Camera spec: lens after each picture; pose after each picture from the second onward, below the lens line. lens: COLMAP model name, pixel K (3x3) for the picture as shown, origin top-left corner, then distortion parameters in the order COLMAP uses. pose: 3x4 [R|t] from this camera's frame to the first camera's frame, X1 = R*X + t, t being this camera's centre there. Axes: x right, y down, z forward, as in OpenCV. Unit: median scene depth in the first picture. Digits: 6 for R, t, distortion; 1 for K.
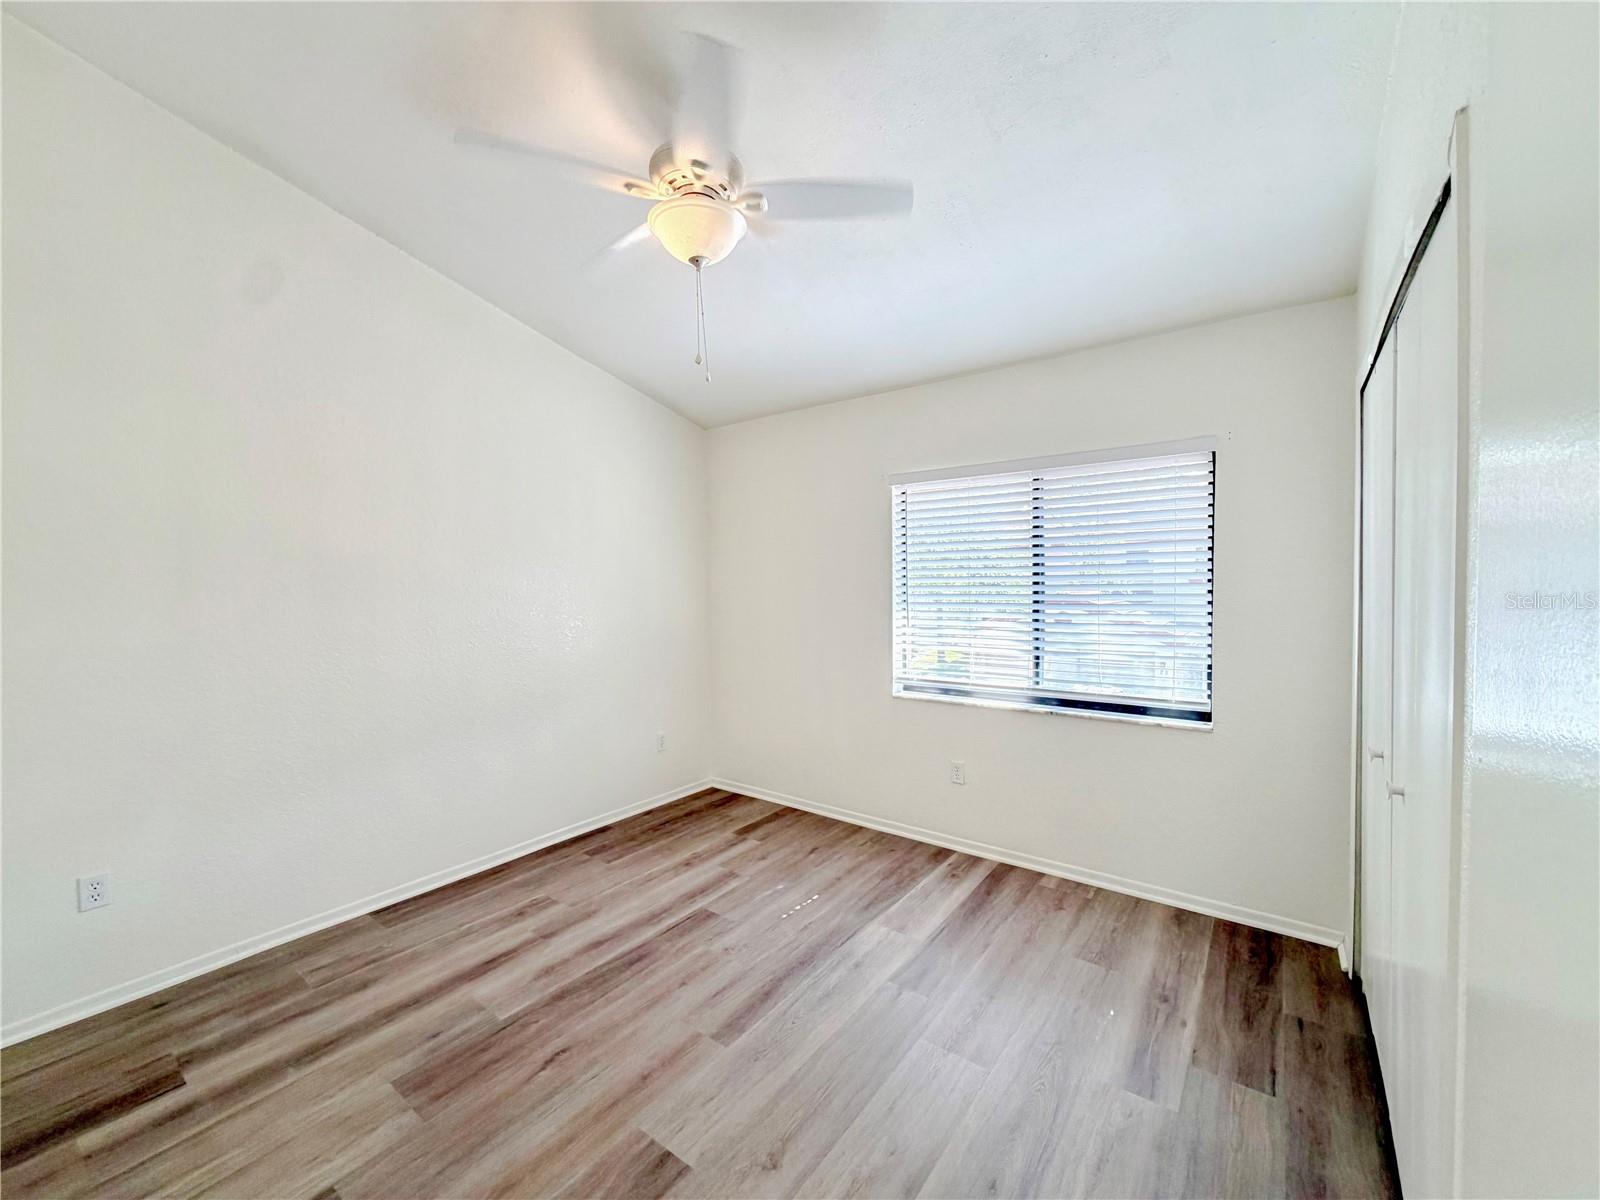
lens RADIAL K [[639.9, 0, 807.7], [0, 639.9, 602.4], [0, 0, 1]] dist [0.000591, -0.000072]
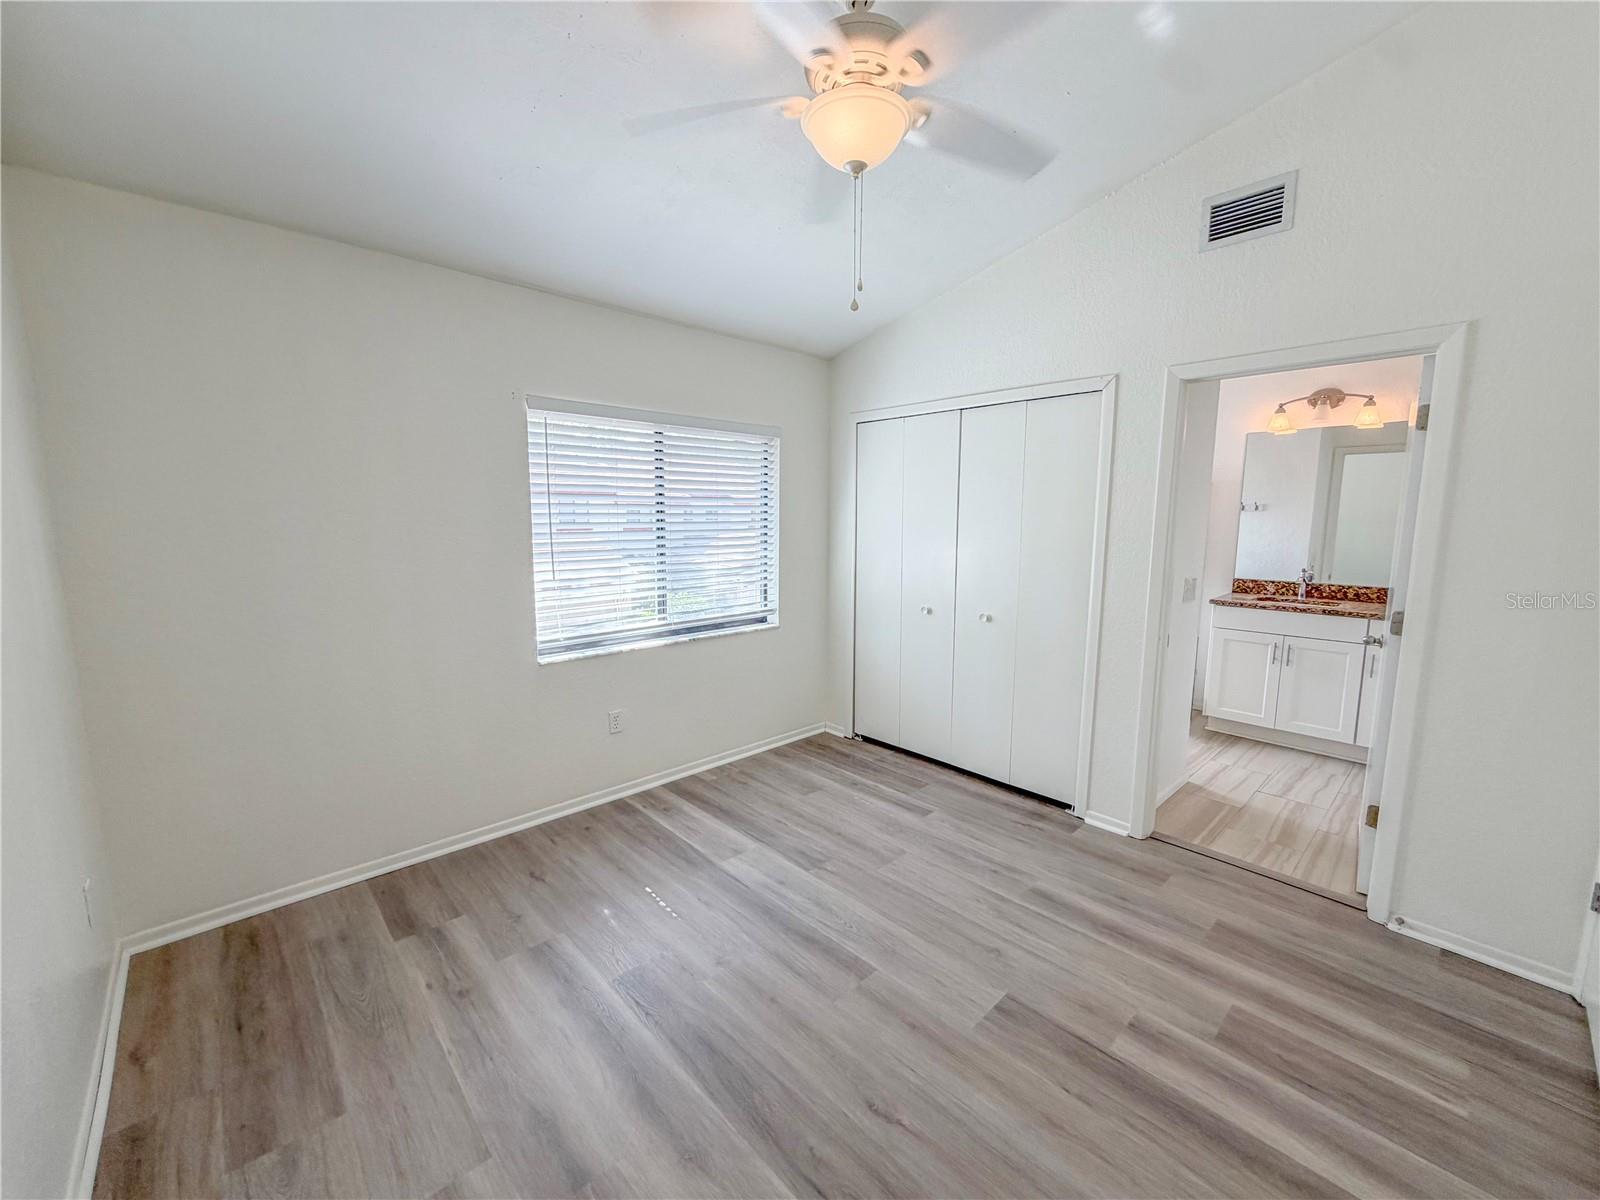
lens RADIAL K [[639.9, 0, 794.2], [0, 639.9, 601.8], [0, 0, 1]] dist [0.000591, -0.000072]
pose [[0.178945, -0.121883, 0.976280, -0.766839], [0.029121, 0.992518, 0.118572, -0.032759], [-0.983428, 0.007212, 0.181156, 0.640104]]
